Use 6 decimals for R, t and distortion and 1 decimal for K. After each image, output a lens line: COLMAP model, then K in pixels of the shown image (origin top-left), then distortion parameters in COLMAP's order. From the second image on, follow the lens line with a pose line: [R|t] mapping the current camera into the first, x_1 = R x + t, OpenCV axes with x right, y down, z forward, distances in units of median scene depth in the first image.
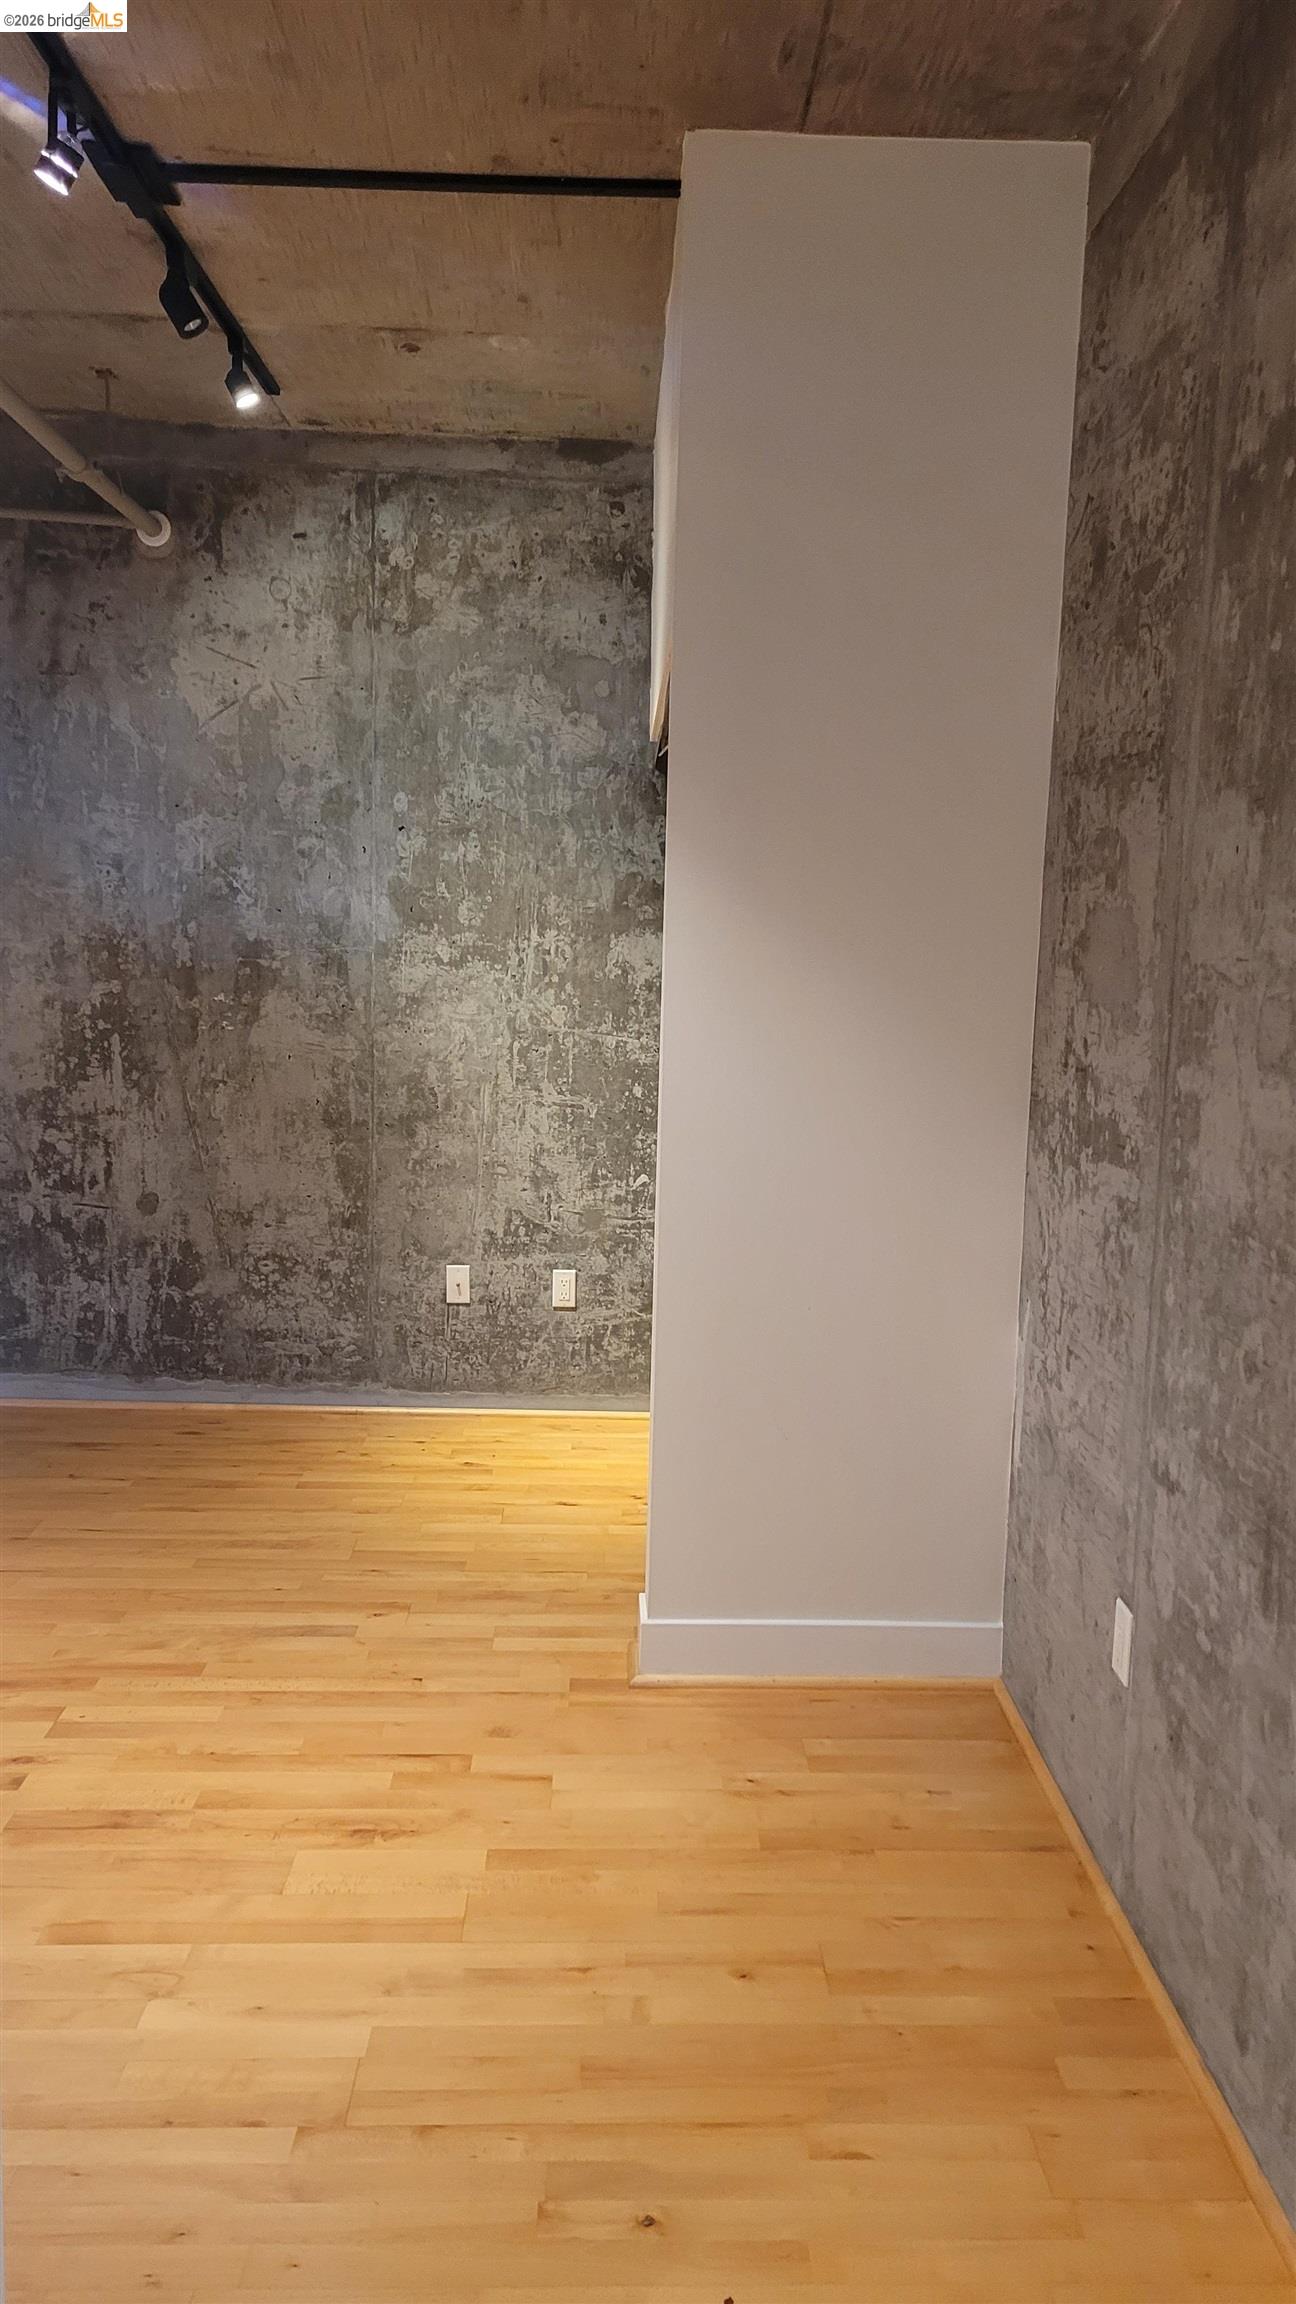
lens RADIAL K [[1722.1, 0, 681.6], [0, 1722.1, 1174.9], [0, 0, 1]] dist [0.070994, -0.051434]
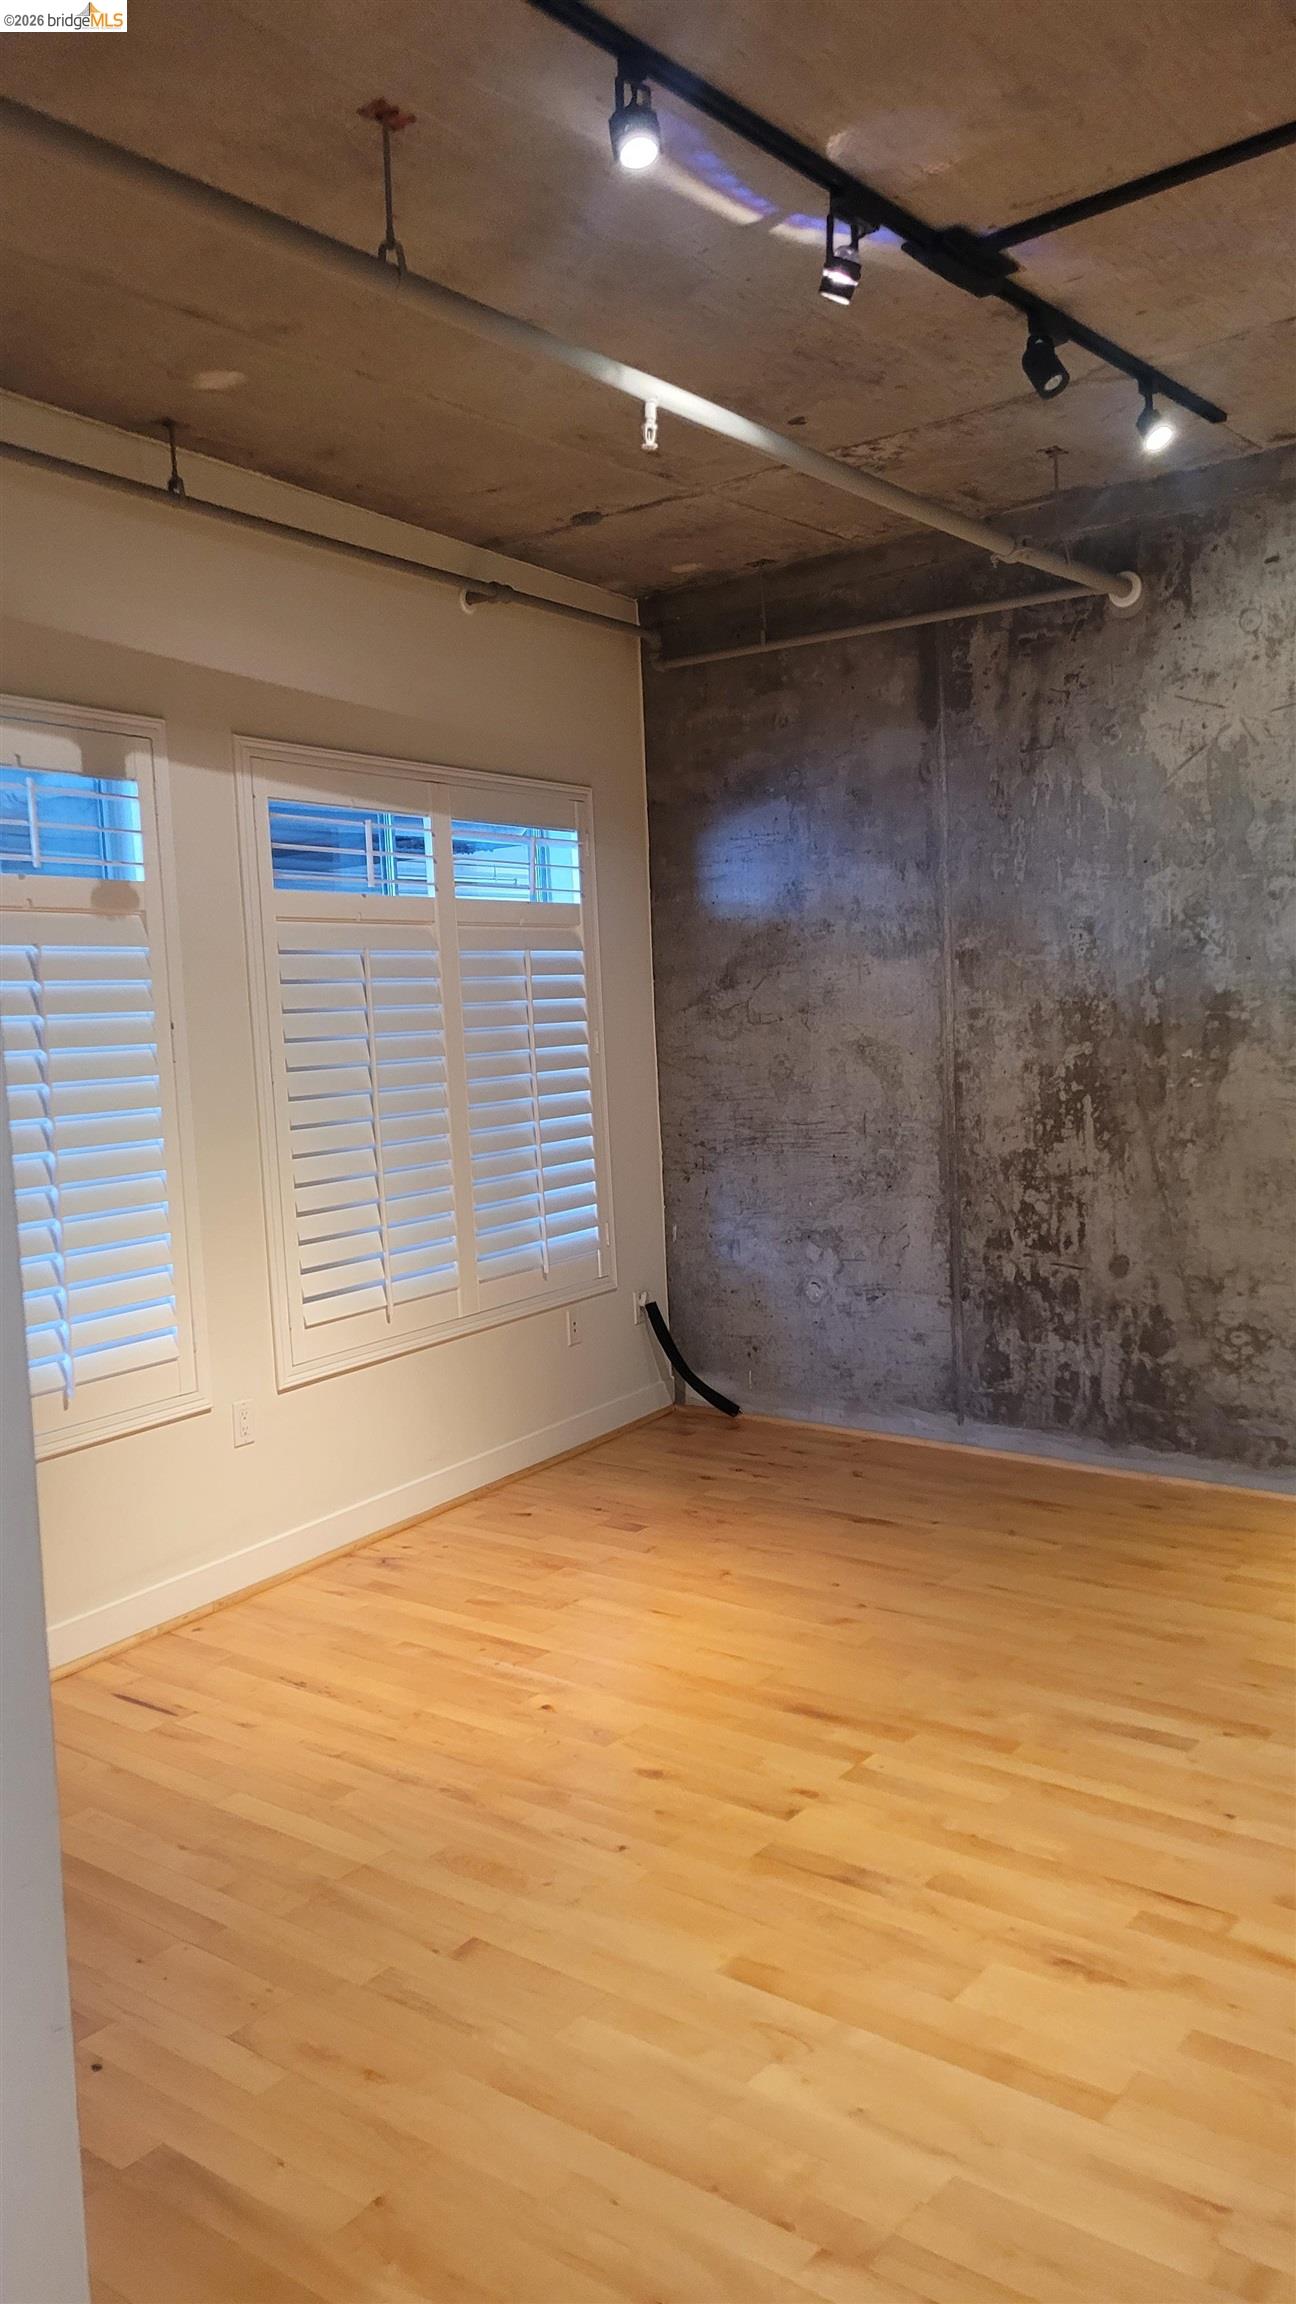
lens RADIAL K [[1722.1, 0, 669.1], [0, 1722.1, 1162.4], [0, 0, 1]] dist [0.070994, -0.051434]
pose [[0.760703, -0.004278, -0.649086, 0.143981], [-0.024499, 0.999077, -0.035296, -0.001340], [0.648638, 0.042752, 0.759896, 0.089166]]
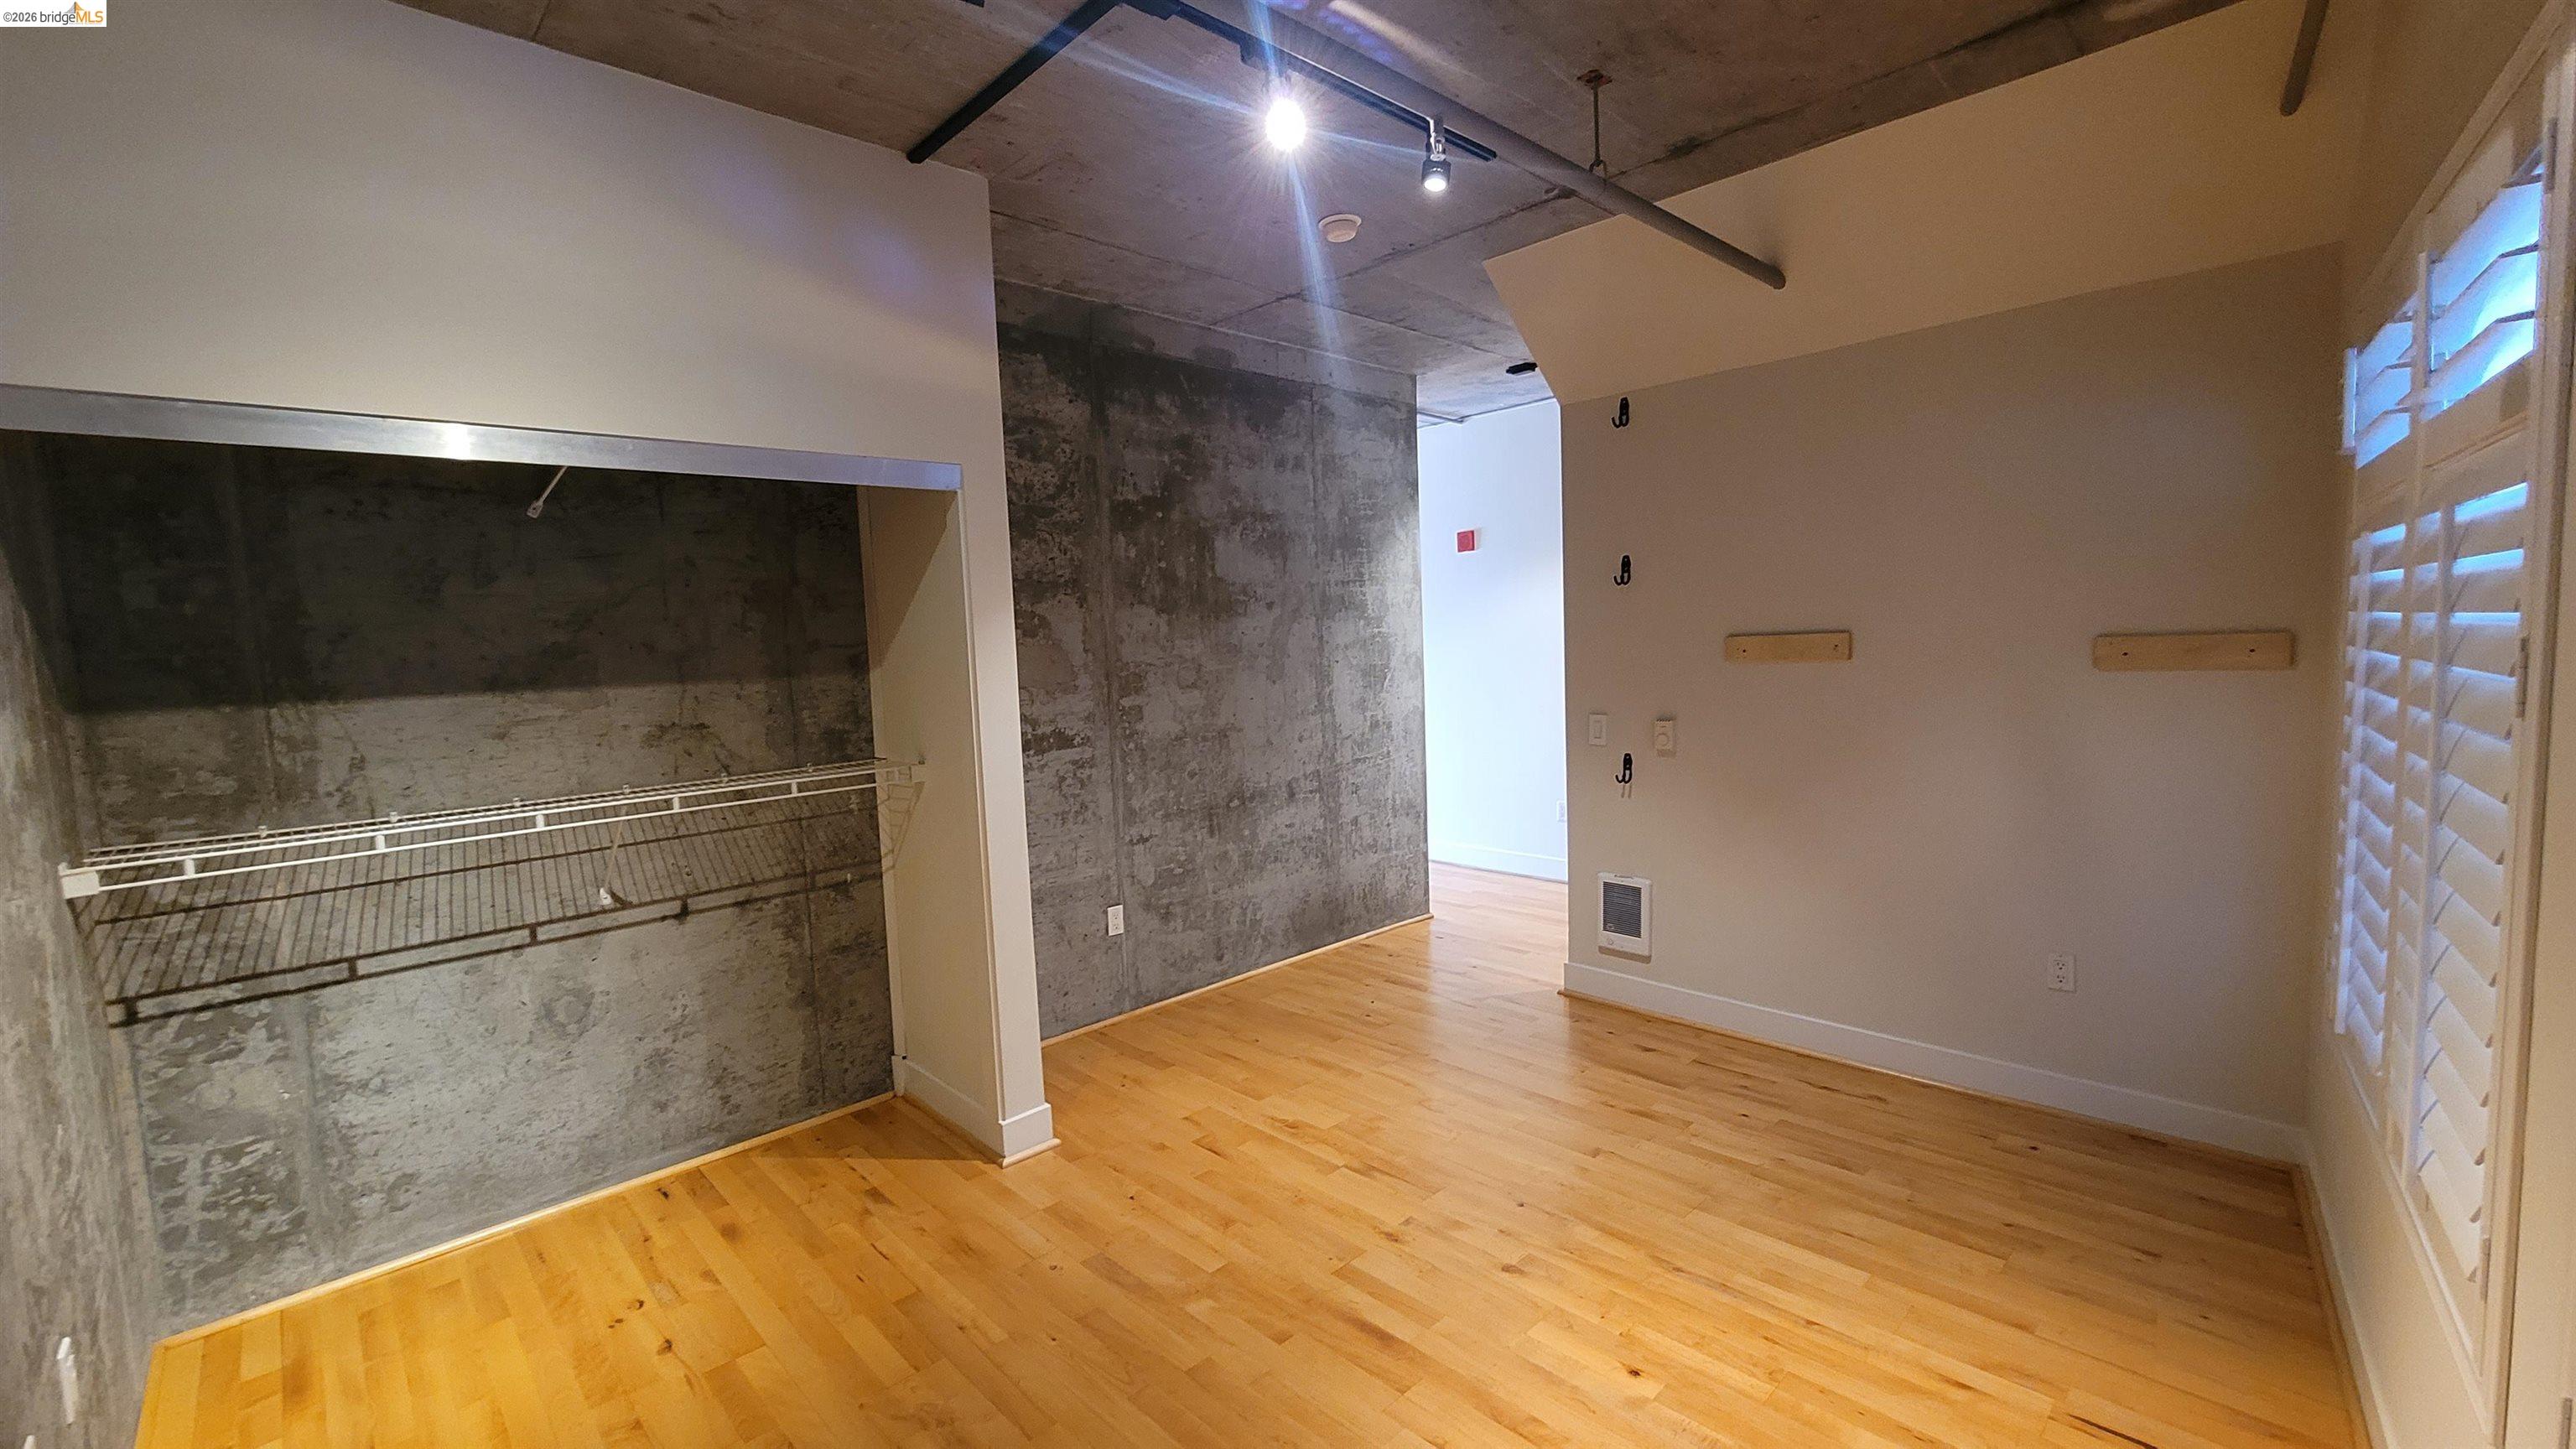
lens RADIAL K [[1049.2, 0, 1292.8], [0, 1049.2, 724.5], [0, 0, 1]] dist [-0.001822, 0.000045]
pose [[-0.668798, -0.060043, 0.741015, -0.577830], [0.122098, 0.974329, 0.189146, -0.153360], [-0.733349, 0.216977, -0.644298, 0.940633]]
